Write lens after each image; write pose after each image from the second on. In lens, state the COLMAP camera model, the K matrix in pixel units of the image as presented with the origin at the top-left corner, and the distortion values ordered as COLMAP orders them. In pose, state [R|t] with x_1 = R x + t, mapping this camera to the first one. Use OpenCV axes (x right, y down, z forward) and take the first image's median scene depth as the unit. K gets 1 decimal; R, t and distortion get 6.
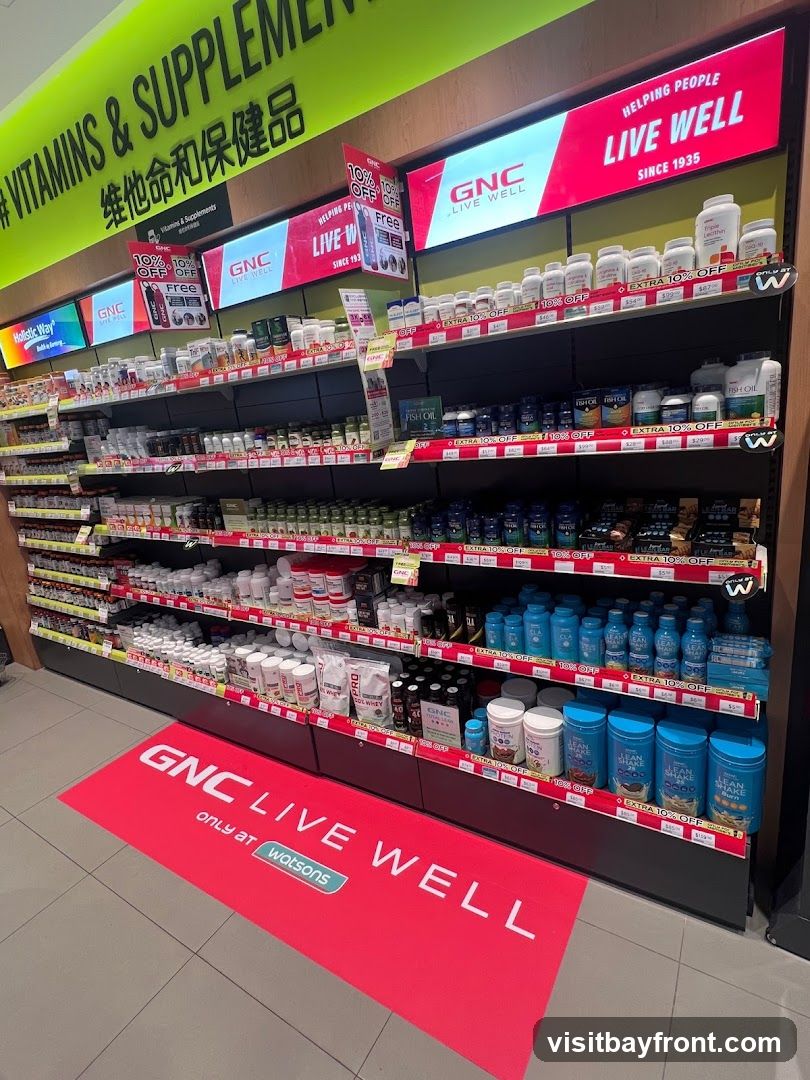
lens RADIAL K [[538.4, 0, 401.5], [0, 538.4, 557.2], [0, 0, 1]] dist [-0.002531, -0.000854]
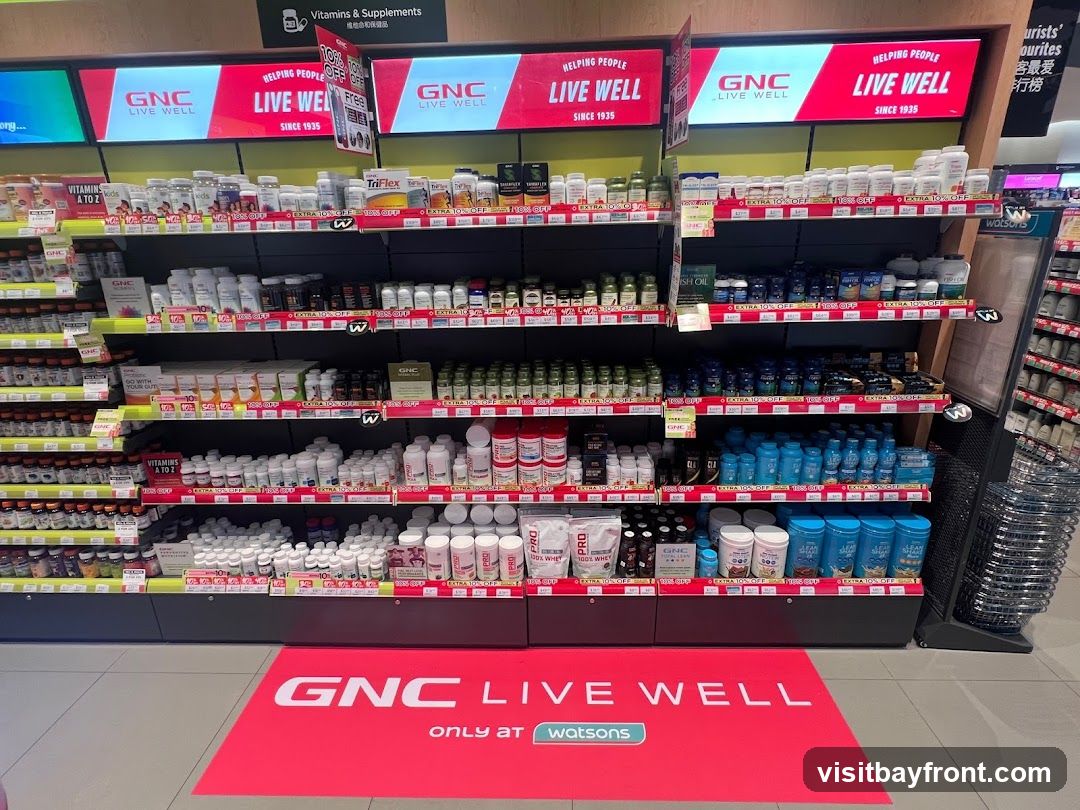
lens RADIAL K [[538.4, 0, 539.1], [0, 538.4, 423.3], [0, 0, 1]] dist [-0.002531, -0.000854]
pose [[0.853341, -0.091588, 0.513246, -0.735579], [0.075804, 0.995784, 0.051661, -0.051882], [-0.515813, -0.005178, 0.856685, 0.207258]]
